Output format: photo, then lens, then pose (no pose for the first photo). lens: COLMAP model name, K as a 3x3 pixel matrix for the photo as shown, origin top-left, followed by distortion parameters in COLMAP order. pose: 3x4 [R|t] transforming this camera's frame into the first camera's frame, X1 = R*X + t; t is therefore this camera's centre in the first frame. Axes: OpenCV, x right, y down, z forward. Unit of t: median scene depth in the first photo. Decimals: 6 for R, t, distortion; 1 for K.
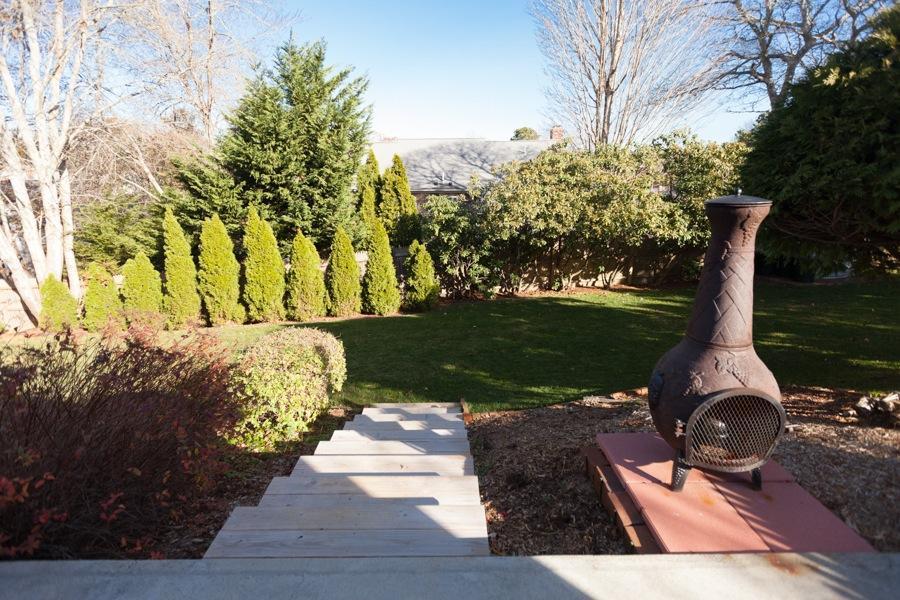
lens RADIAL K [[399.5, 0, 448.7], [0, 399.5, 305.4], [0, 0, 1]] dist [0.002891, 0.000289]
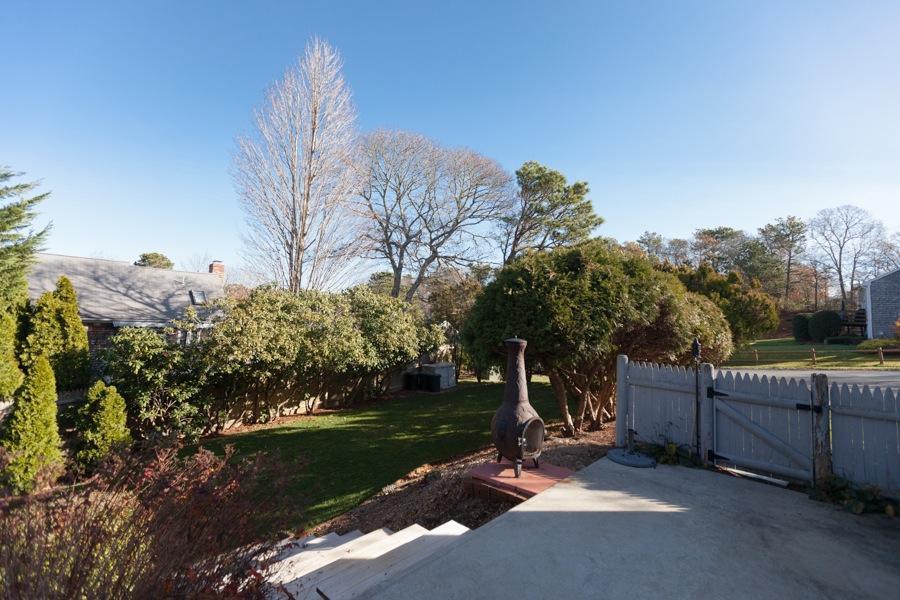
lens RADIAL K [[399.5, 0, 448.7], [0, 399.5, 305.4], [0, 0, 1]] dist [0.002891, 0.000289]
pose [[0.673775, 0.066263, 0.735959, -0.197952], [0.174235, 0.953642, -0.245376, 0.009845], [-0.718101, 0.293558, 0.630995, -0.047142]]
